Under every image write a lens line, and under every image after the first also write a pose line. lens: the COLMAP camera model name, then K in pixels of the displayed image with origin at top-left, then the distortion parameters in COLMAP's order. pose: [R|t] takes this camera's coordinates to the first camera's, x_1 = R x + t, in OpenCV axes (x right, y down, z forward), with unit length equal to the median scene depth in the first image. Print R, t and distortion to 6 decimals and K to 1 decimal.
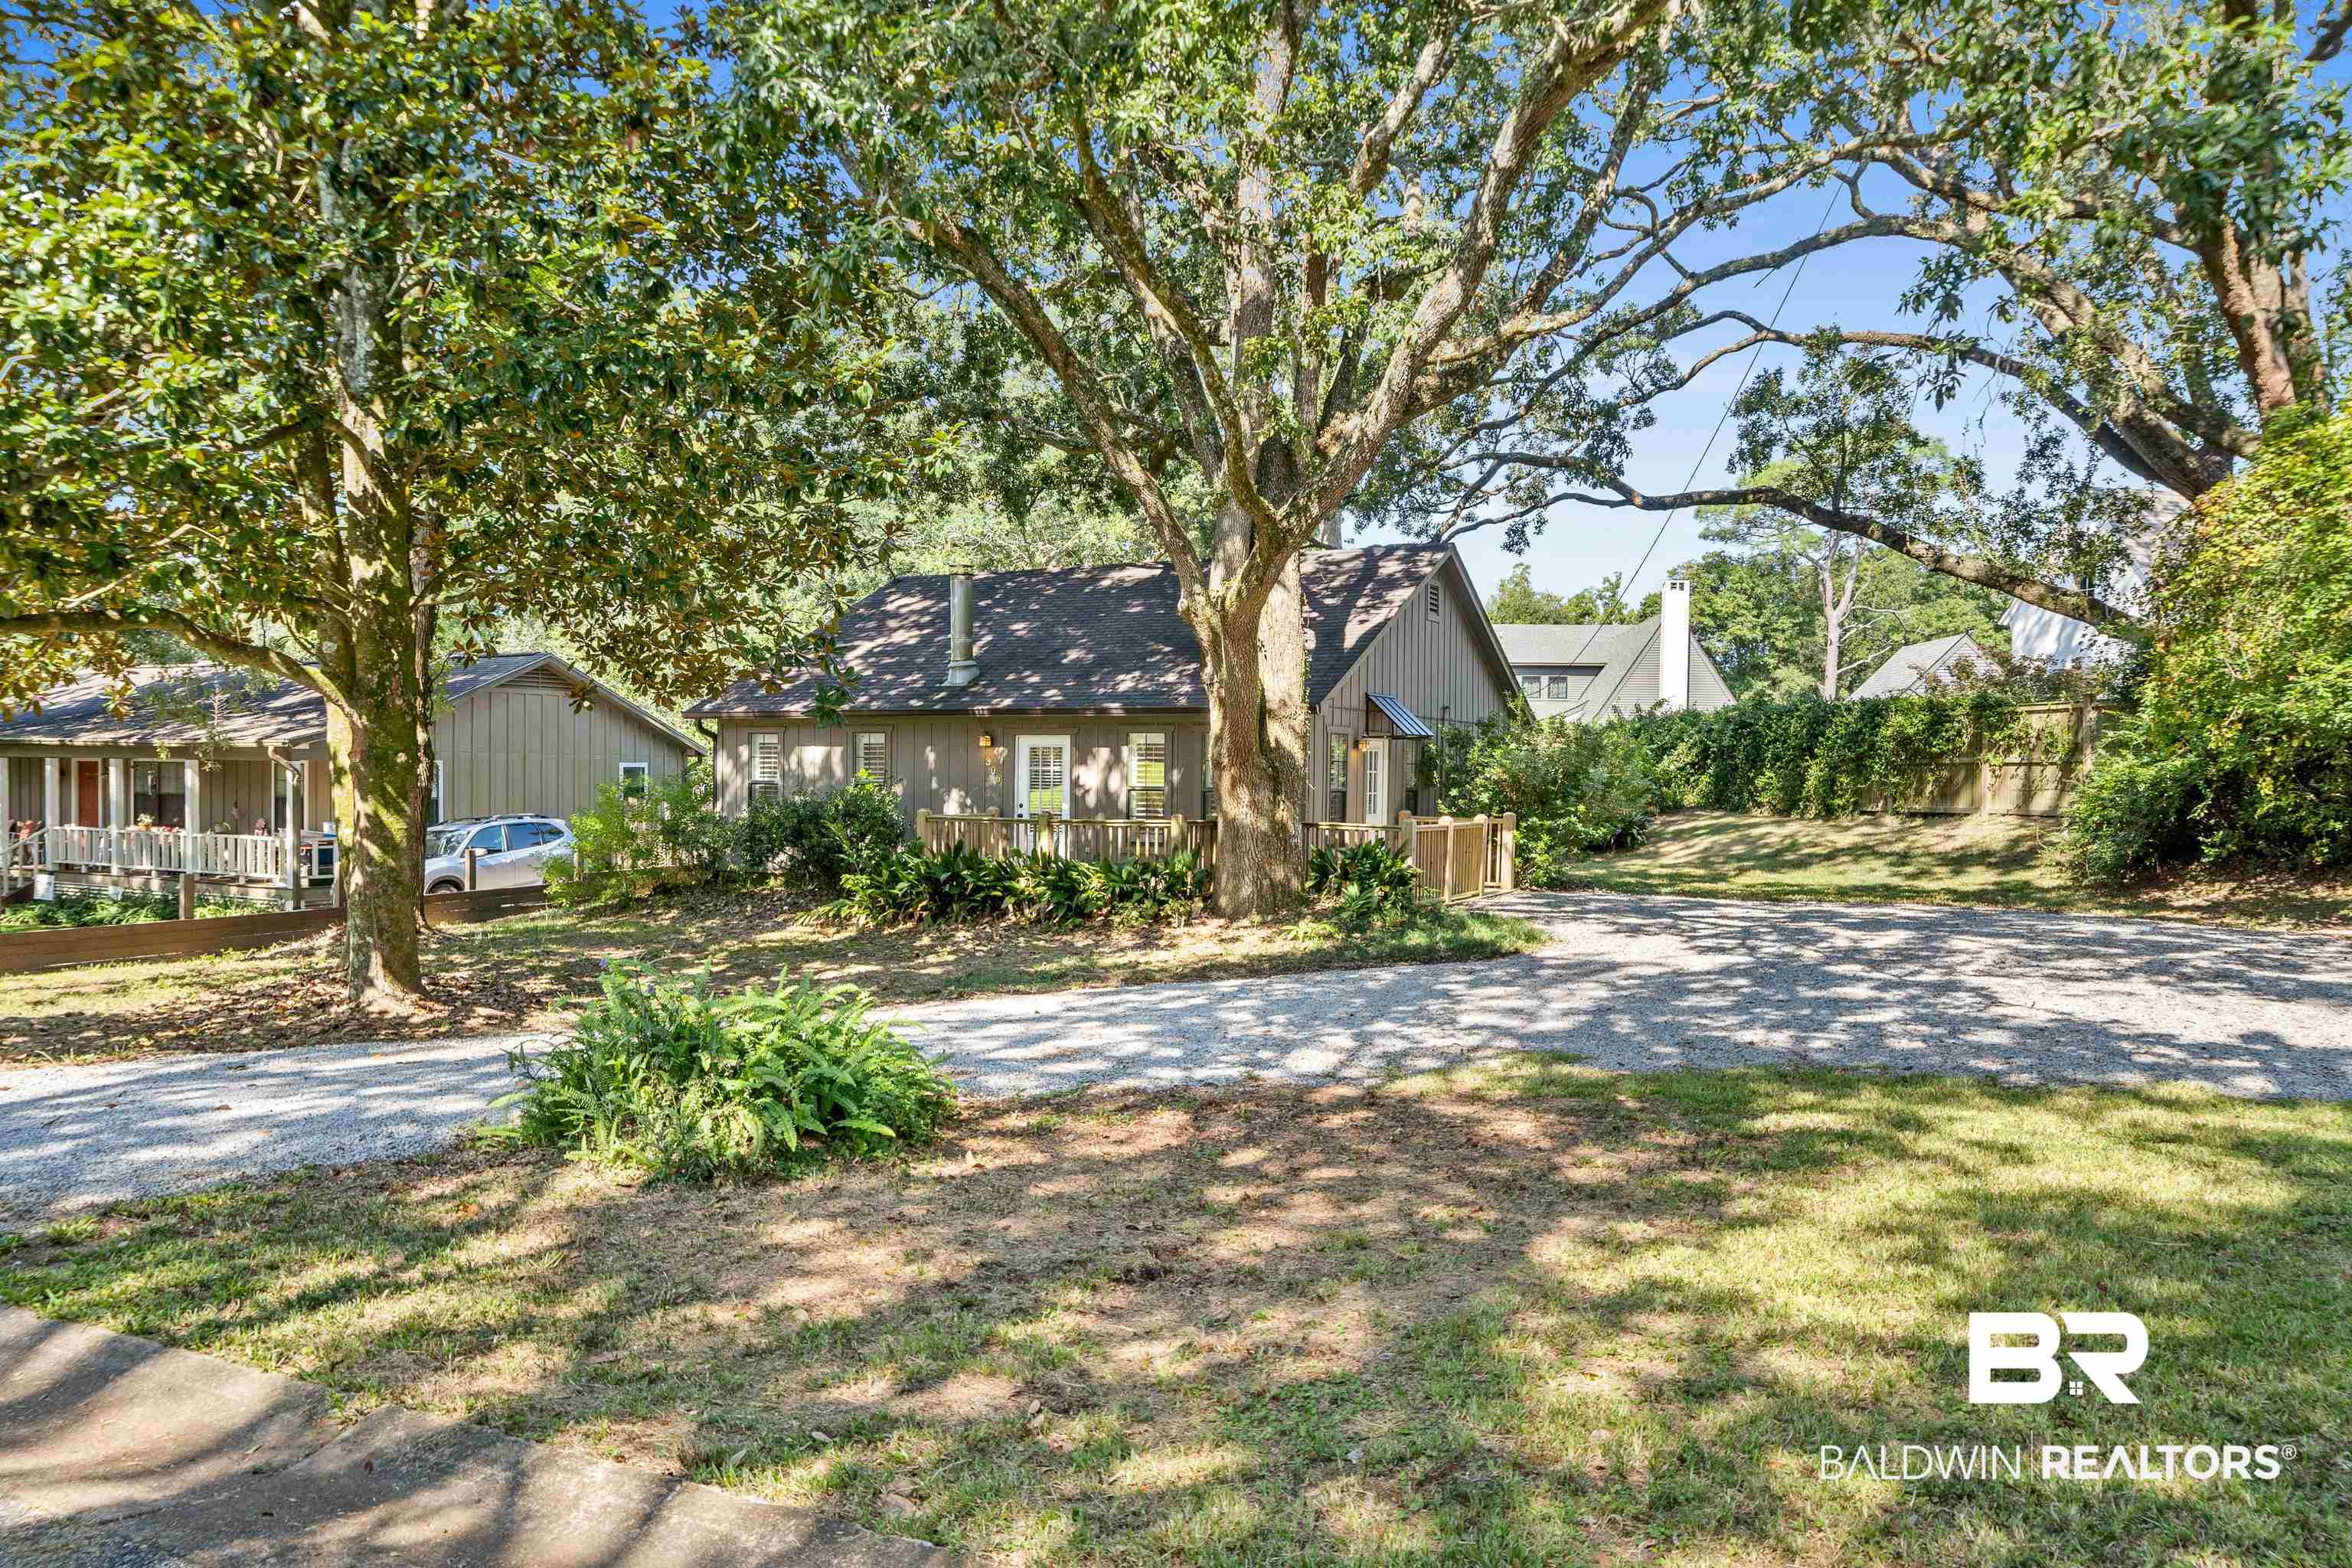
lens RADIAL K [[1571.1, 0, 1165.3], [0, 1571.1, 786.6], [0, 0, 1]] dist [0.015939, -0.010739]
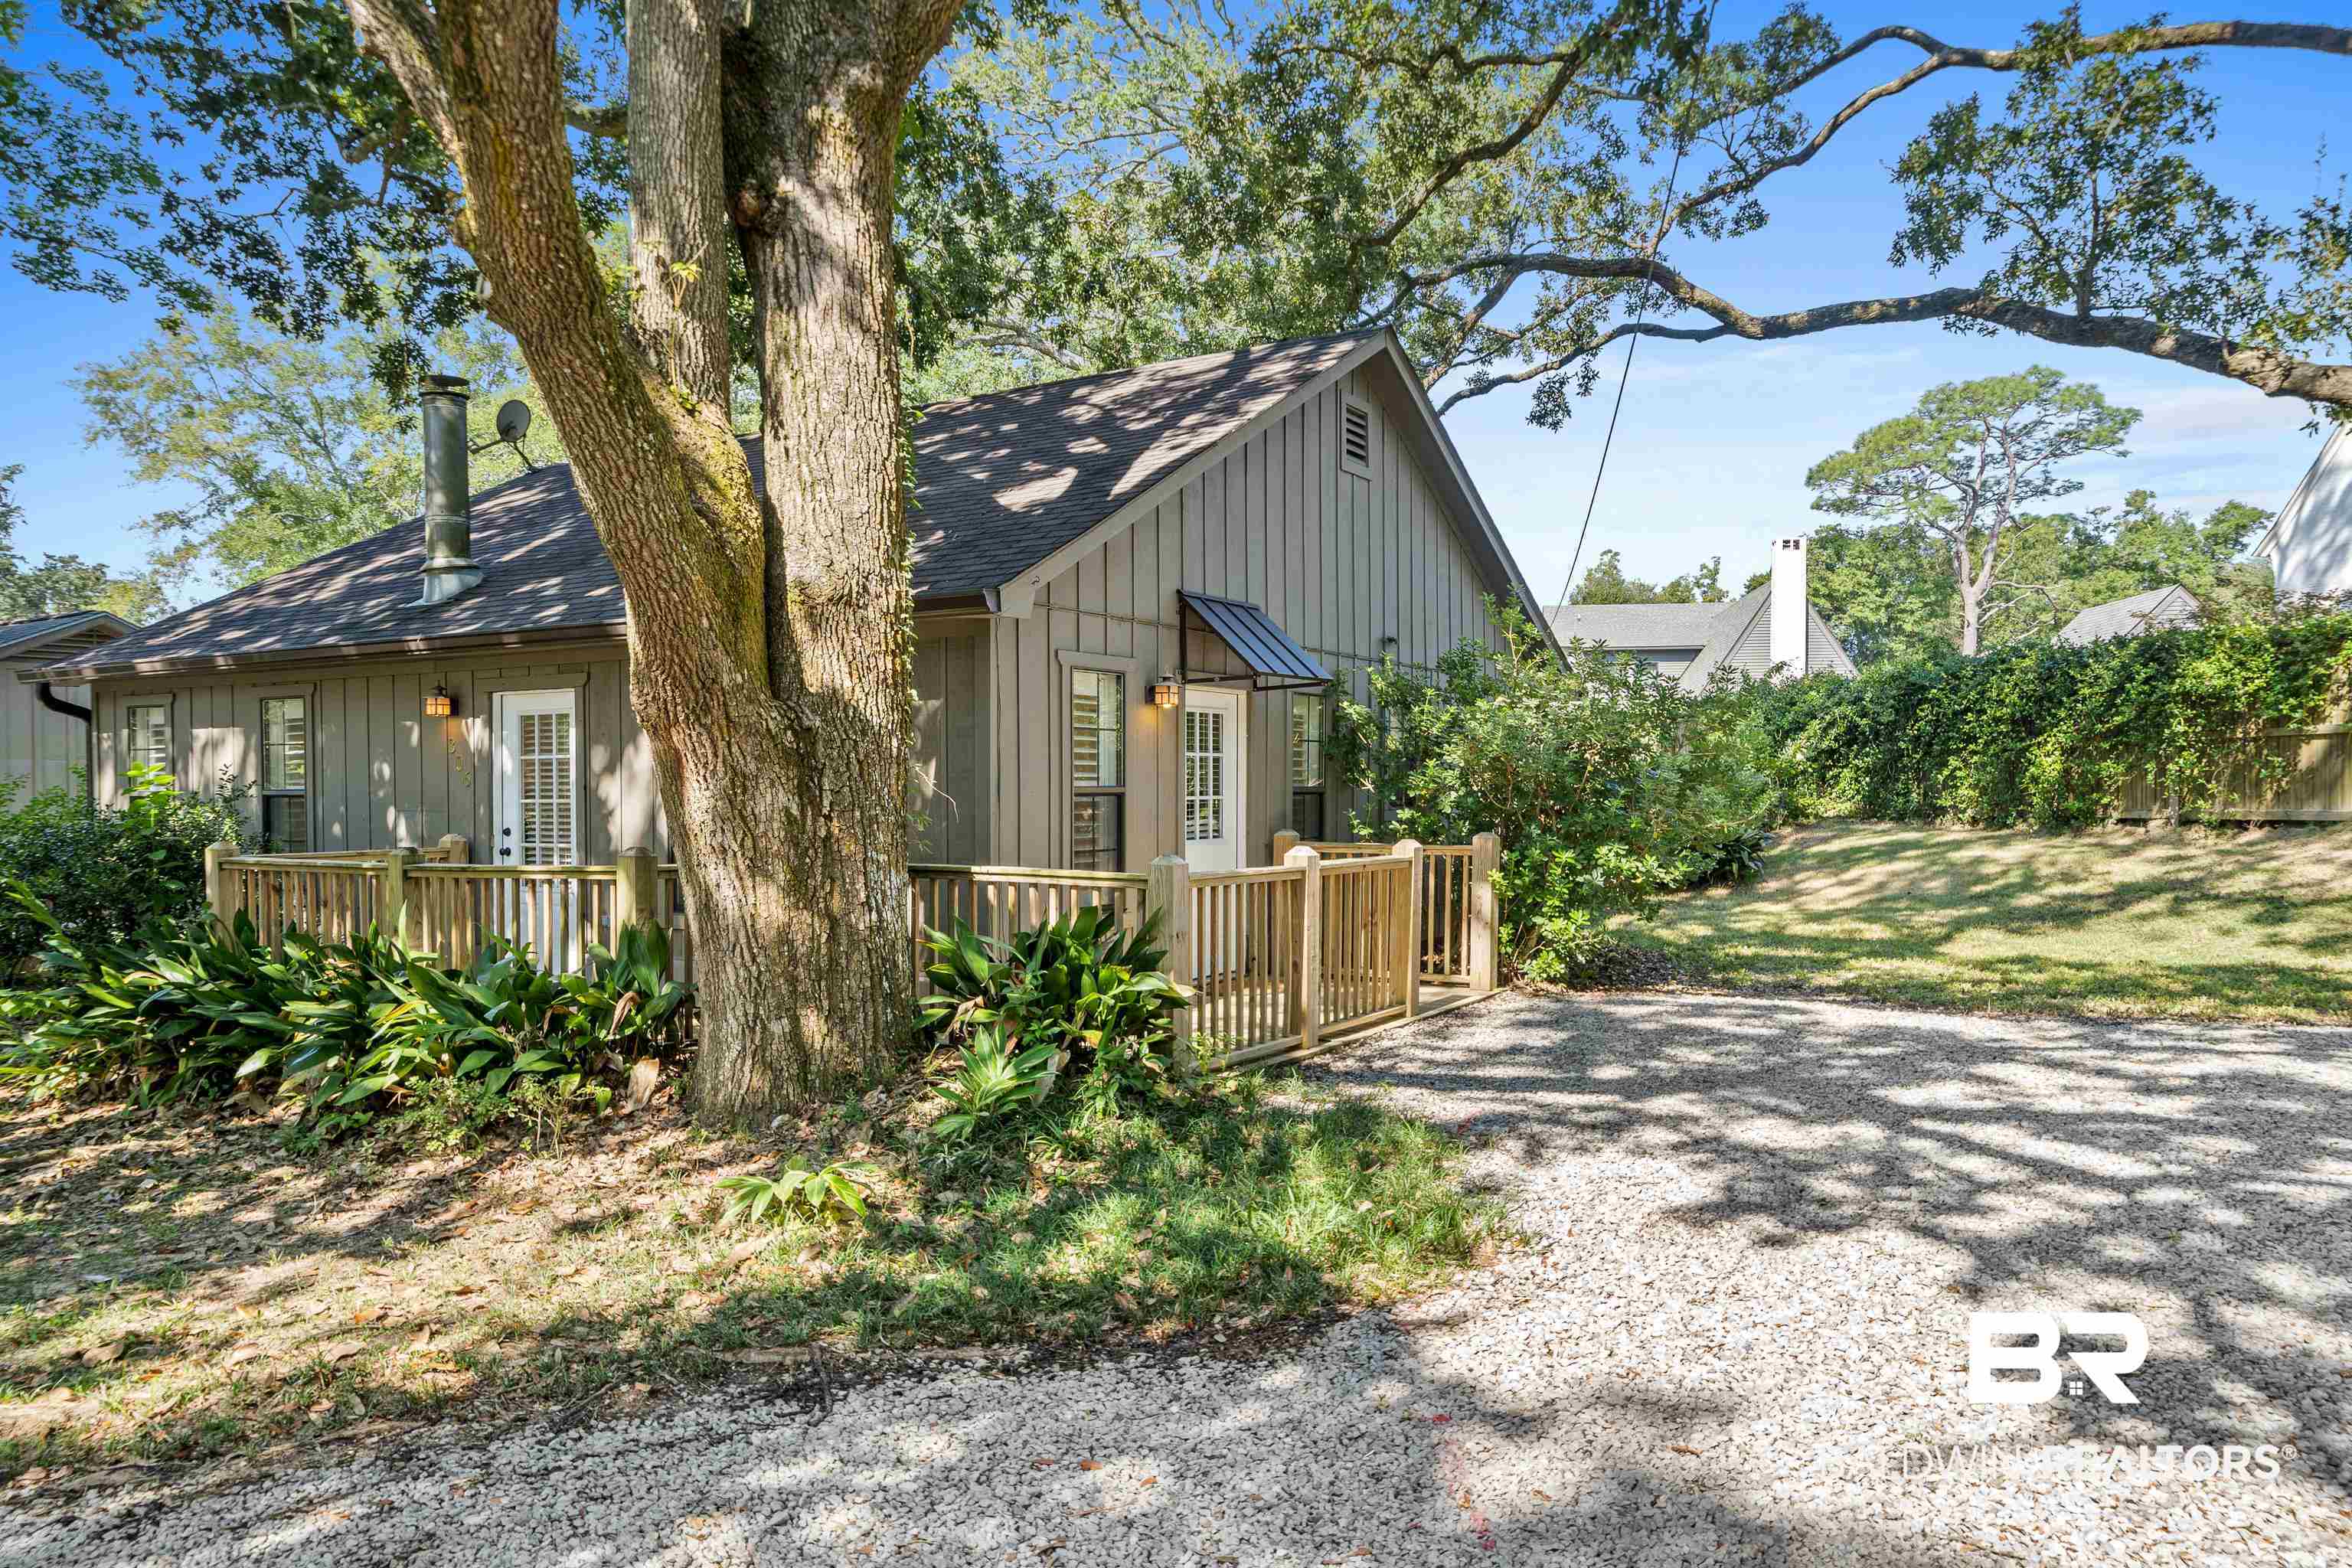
lens RADIAL K [[1571.1, 0, 1156.2], [0, 1571.1, 794.5], [0, 0, 1]] dist [0.015939, -0.010739]
pose [[0.997747, -0.015196, -0.065343, 0.121018], [0.014876, 0.999875, -0.005377, 0.004559], [0.065417, 0.004393, 0.997848, 0.411494]]
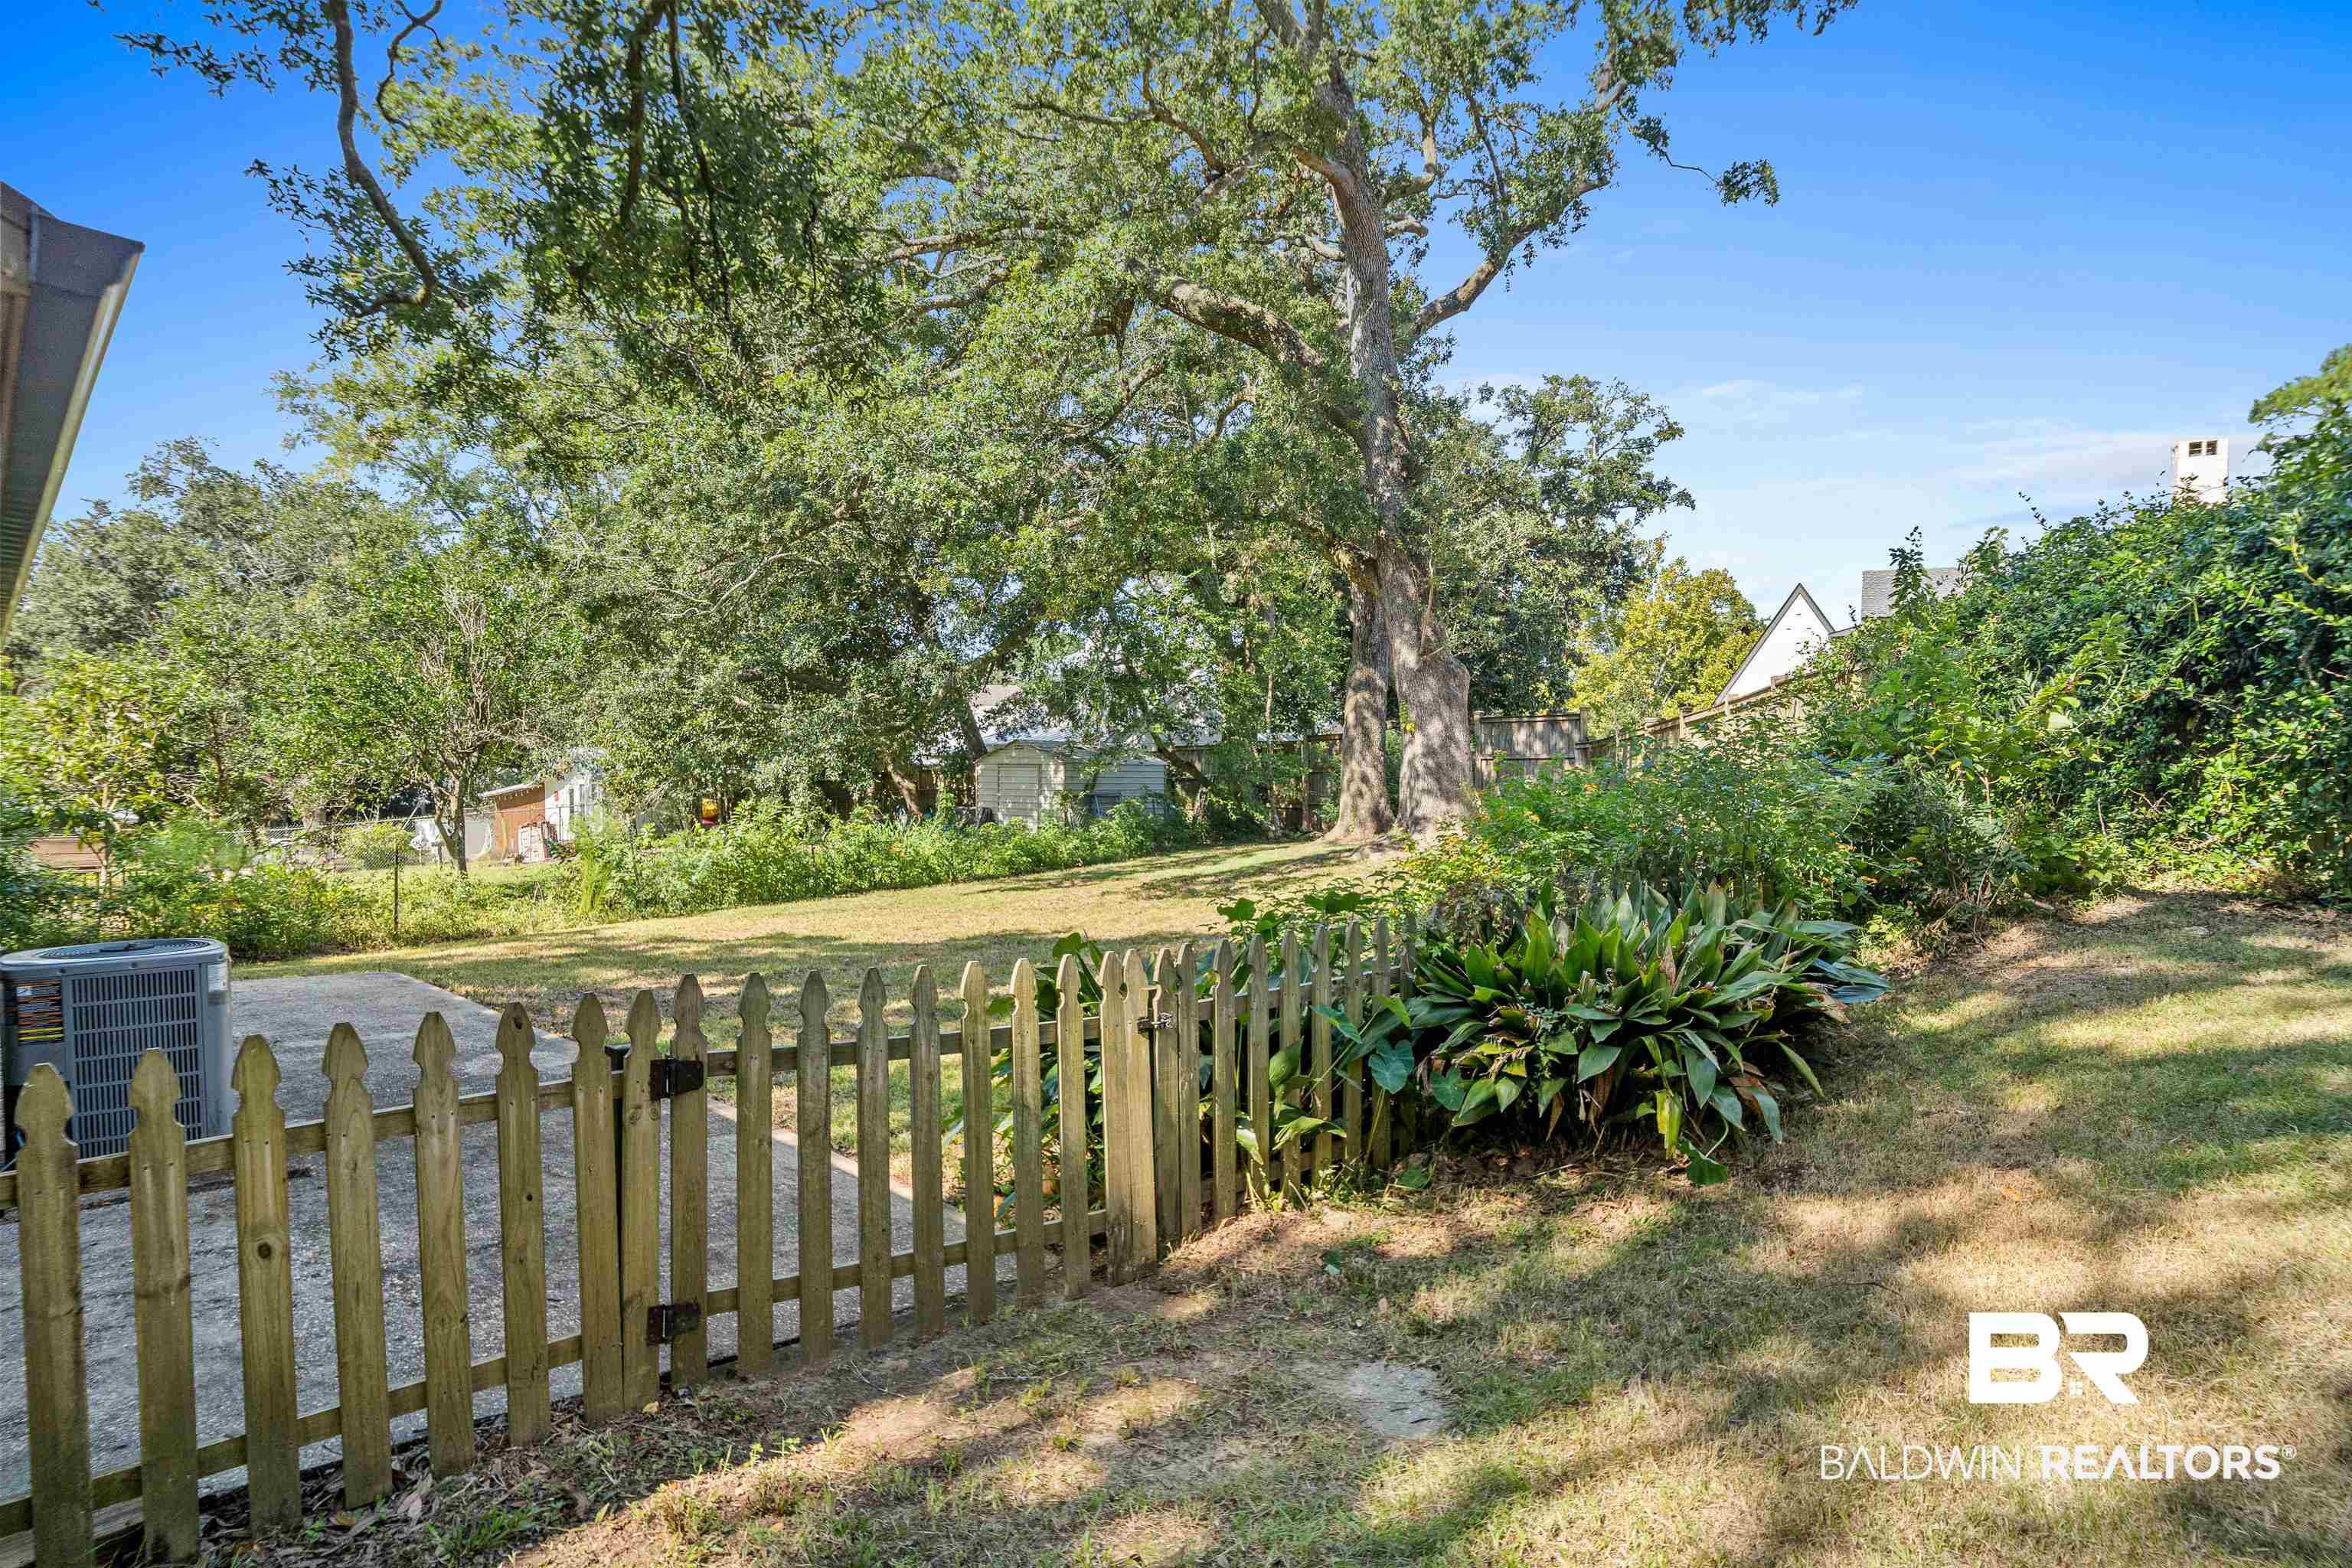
lens RADIAL K [[1328.6, 0, 1172.5], [0, 1328.6, 801.5], [0, 0, 1]] dist [0.005487, 0.003018]
pose [[0.936002, -0.008934, -0.351881, 0.348778], [0.009168, 0.999957, -0.001000, -0.001968], [0.351875, -0.002291, 0.936044, 1.001889]]
